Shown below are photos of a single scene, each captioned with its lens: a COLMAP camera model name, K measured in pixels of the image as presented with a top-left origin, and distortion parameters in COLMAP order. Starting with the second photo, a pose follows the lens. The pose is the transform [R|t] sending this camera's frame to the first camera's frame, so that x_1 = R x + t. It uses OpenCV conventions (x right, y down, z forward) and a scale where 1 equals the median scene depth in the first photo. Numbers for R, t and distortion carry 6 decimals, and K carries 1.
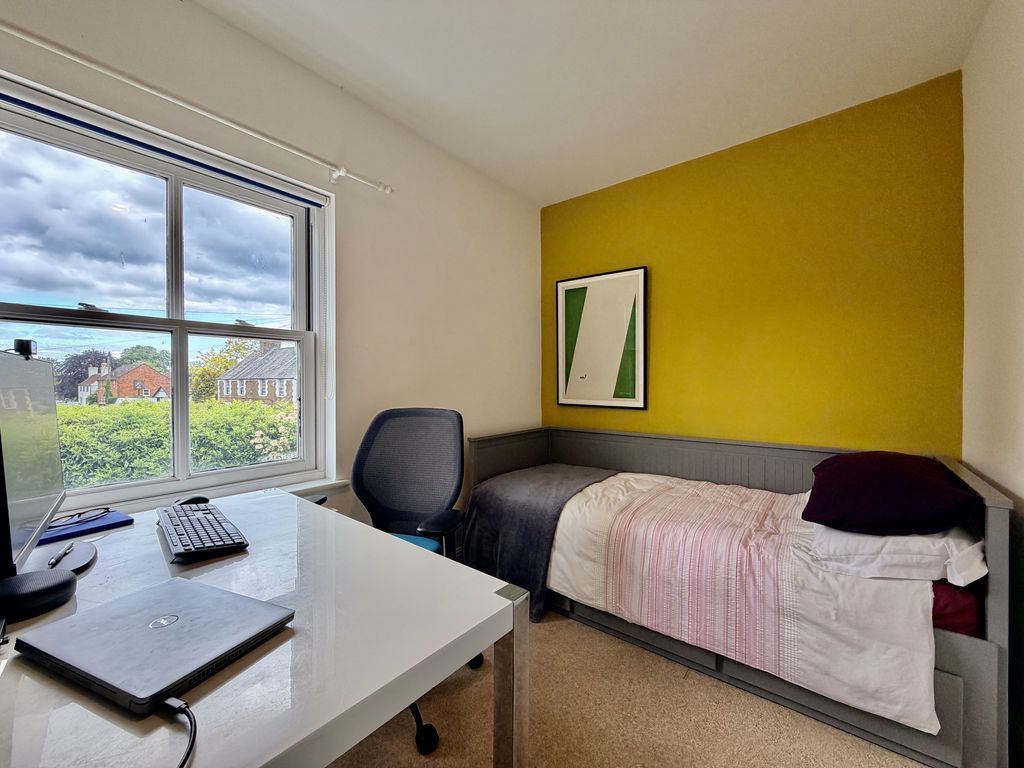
lens RADIAL K [[406.9, 0, 509.4], [0, 406.9, 383.3], [0, 0, 1]] dist [-0.000757, -0.000110]
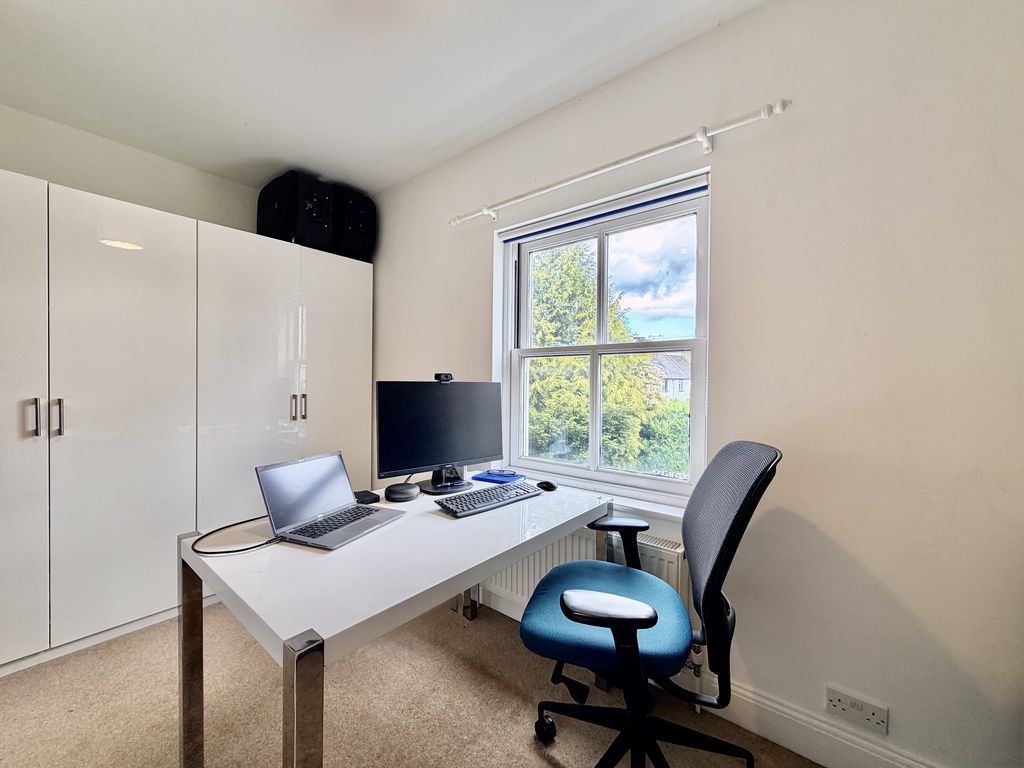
lens RADIAL K [[406.9, 0, 506.2], [0, 406.9, 383.9], [0, 0, 1]] dist [-0.000757, -0.000110]
pose [[-0.000089, 0.006398, -0.999980, 0.435784], [-0.007842, 0.999949, 0.006399, -0.037322], [0.999969, 0.007843, -0.000039, 0.679917]]
